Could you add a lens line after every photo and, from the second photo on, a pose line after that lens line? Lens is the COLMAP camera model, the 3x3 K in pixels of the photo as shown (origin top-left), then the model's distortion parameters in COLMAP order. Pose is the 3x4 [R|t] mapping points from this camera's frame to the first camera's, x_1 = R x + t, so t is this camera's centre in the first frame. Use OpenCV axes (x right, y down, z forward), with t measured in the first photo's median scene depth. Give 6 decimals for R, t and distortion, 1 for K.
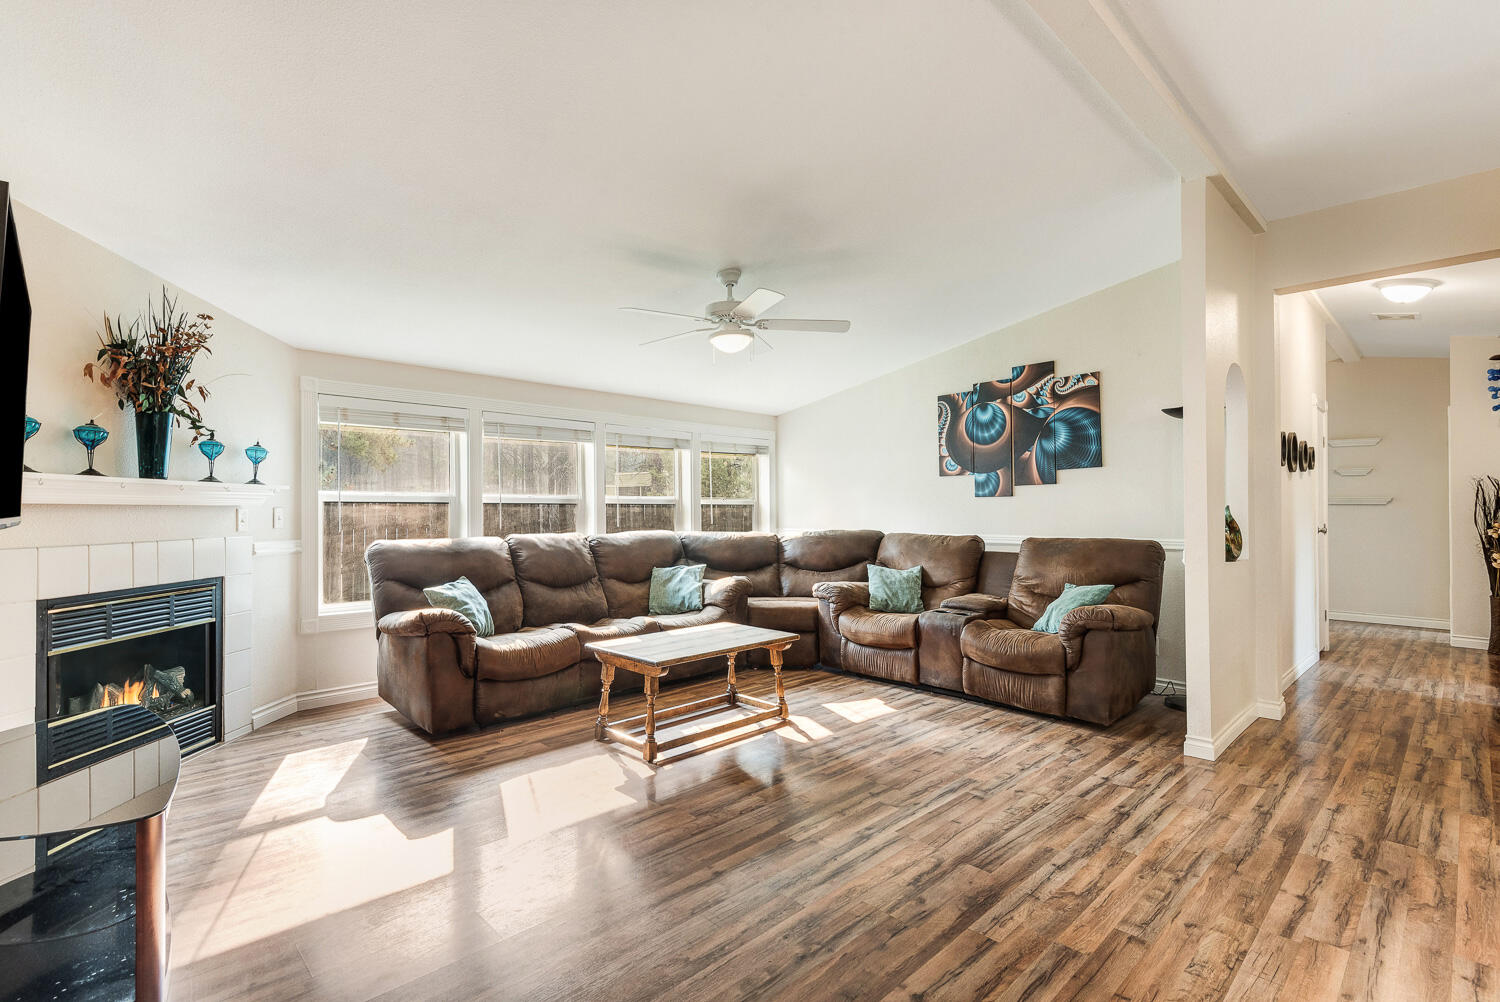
lens RADIAL K [[695.3, 0, 744.8], [0, 695.3, 491.9], [0, 0, 1]] dist [0.005008, -0.003146]
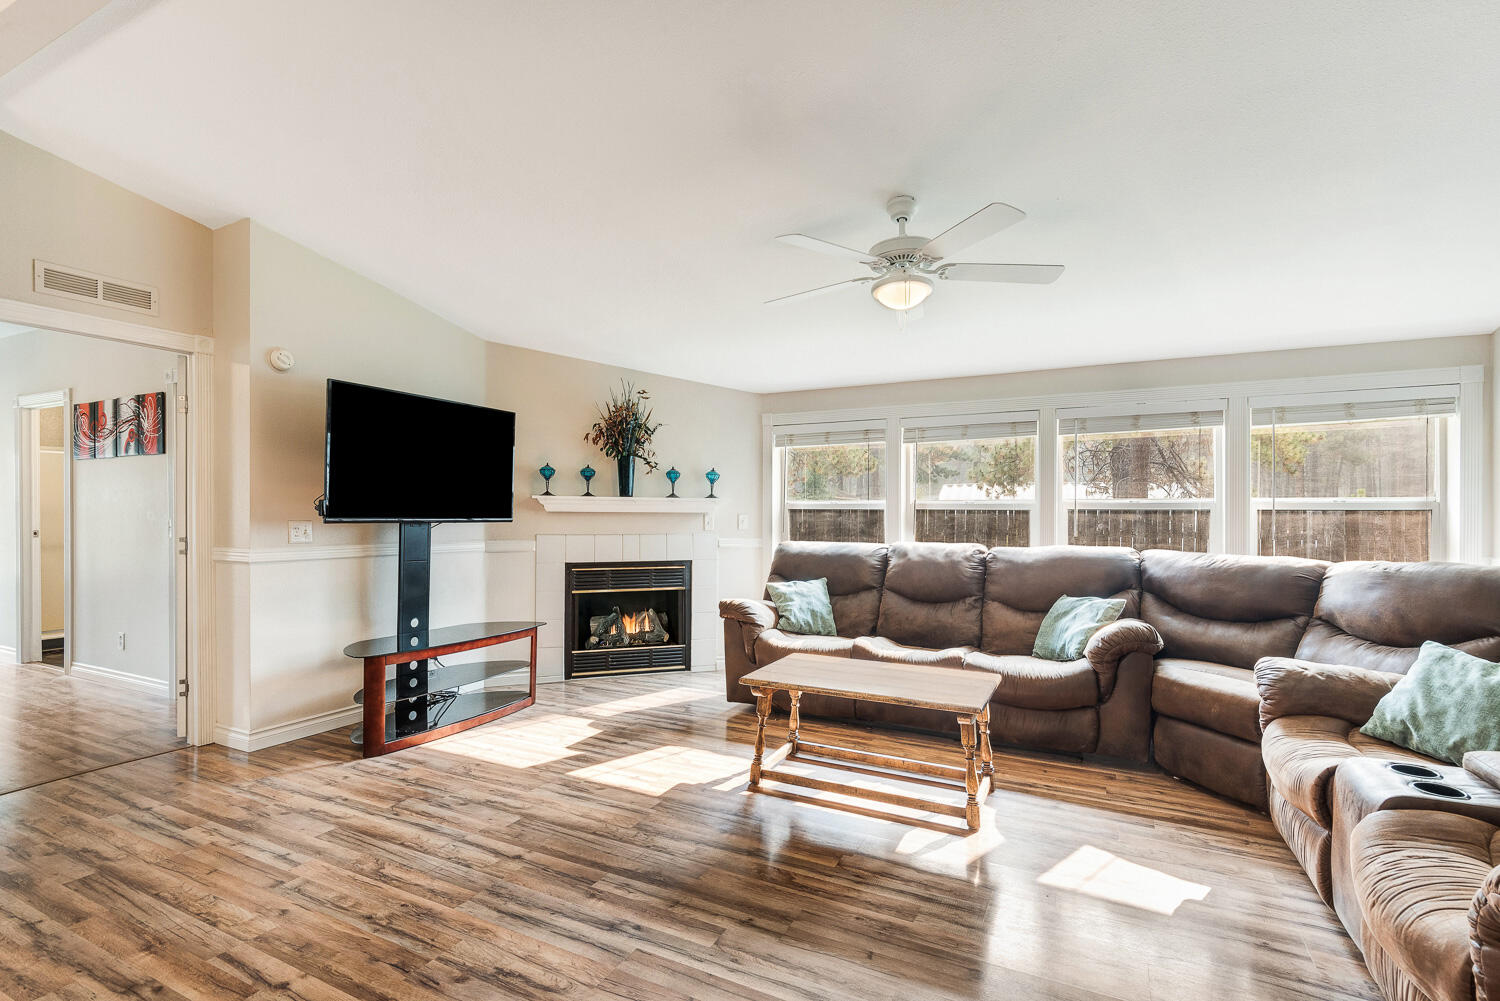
lens RADIAL K [[695.3, 0, 739.5], [0, 695.3, 515.2], [0, 0, 1]] dist [0.005008, -0.003146]
pose [[0.315782, 0.001231, -0.948831, 0.640349], [0.018733, 0.999796, 0.007531, 0.014573], [0.948647, -0.020153, 0.315695, 0.589835]]
